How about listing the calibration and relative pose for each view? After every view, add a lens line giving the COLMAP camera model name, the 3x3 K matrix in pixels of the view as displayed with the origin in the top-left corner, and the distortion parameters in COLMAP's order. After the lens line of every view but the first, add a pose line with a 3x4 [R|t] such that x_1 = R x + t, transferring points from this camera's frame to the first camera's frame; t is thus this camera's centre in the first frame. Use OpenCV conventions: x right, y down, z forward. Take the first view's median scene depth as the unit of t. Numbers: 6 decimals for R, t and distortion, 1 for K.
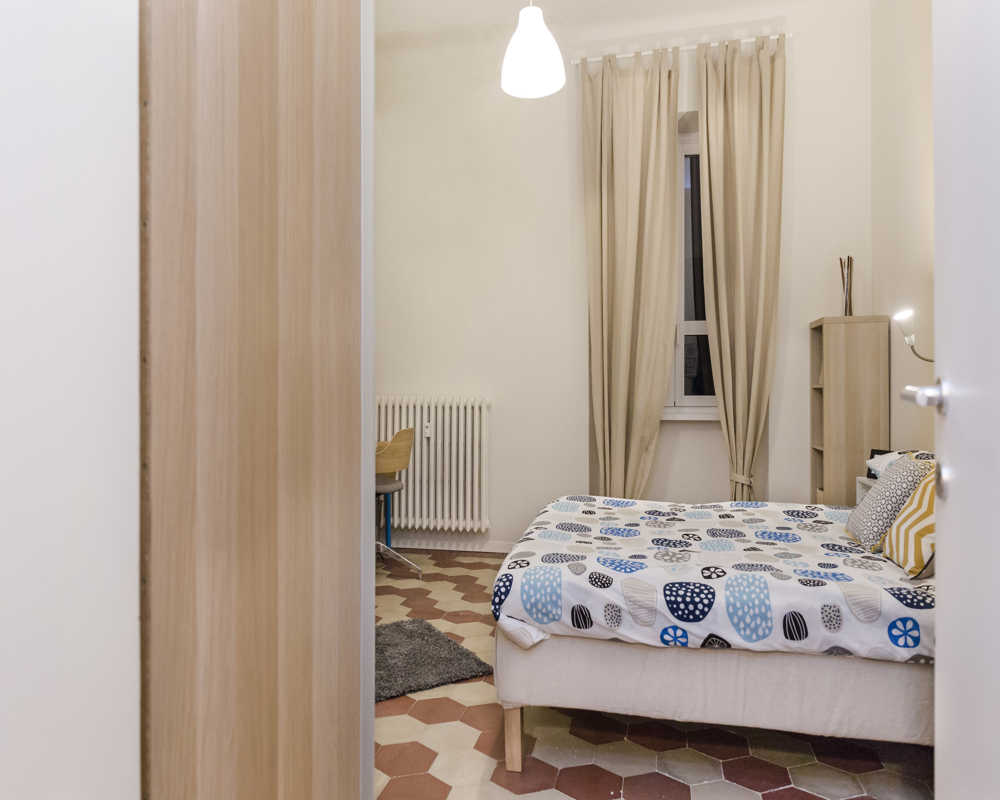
lens RADIAL K [[685.9, 0, 488.0], [0, 685.9, 395.4], [0, 0, 1]] dist [-0.017032, -0.004011]
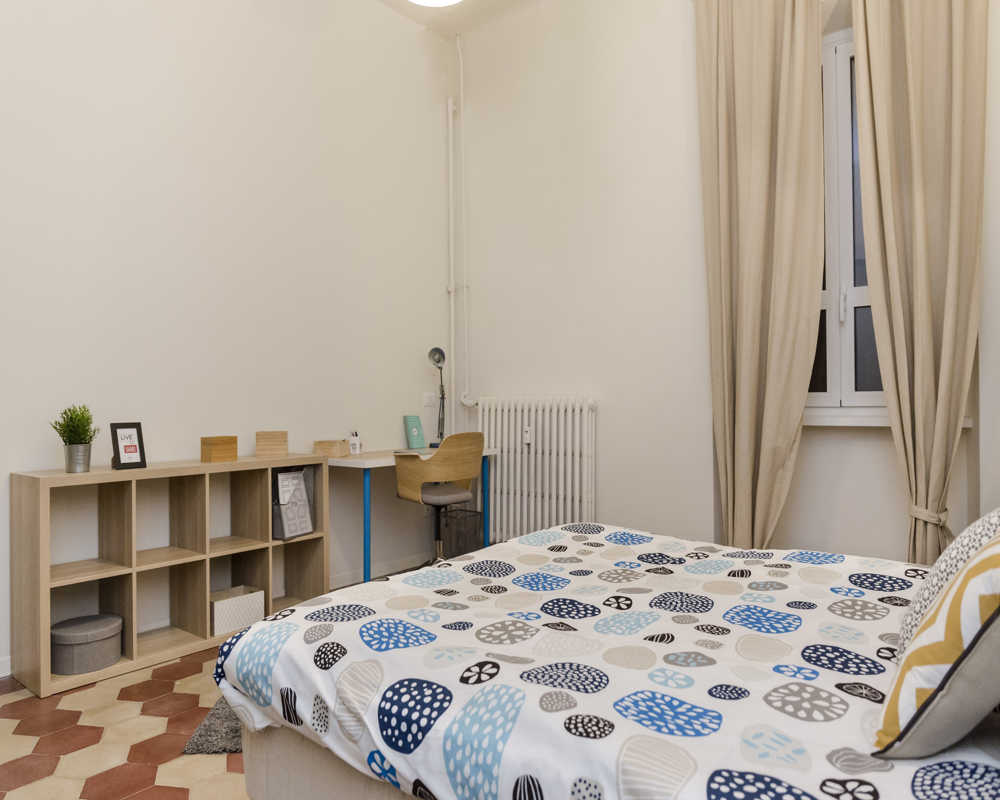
lens RADIAL K [[685.9, 0, 488.0], [0, 685.9, 395.4], [0, 0, 1]] dist [-0.017032, -0.004011]
pose [[0.899790, -0.010694, -0.436192, 0.616716], [0.007127, 0.999926, -0.009813, 0.019979], [0.436265, 0.005721, 0.899800, 0.469608]]
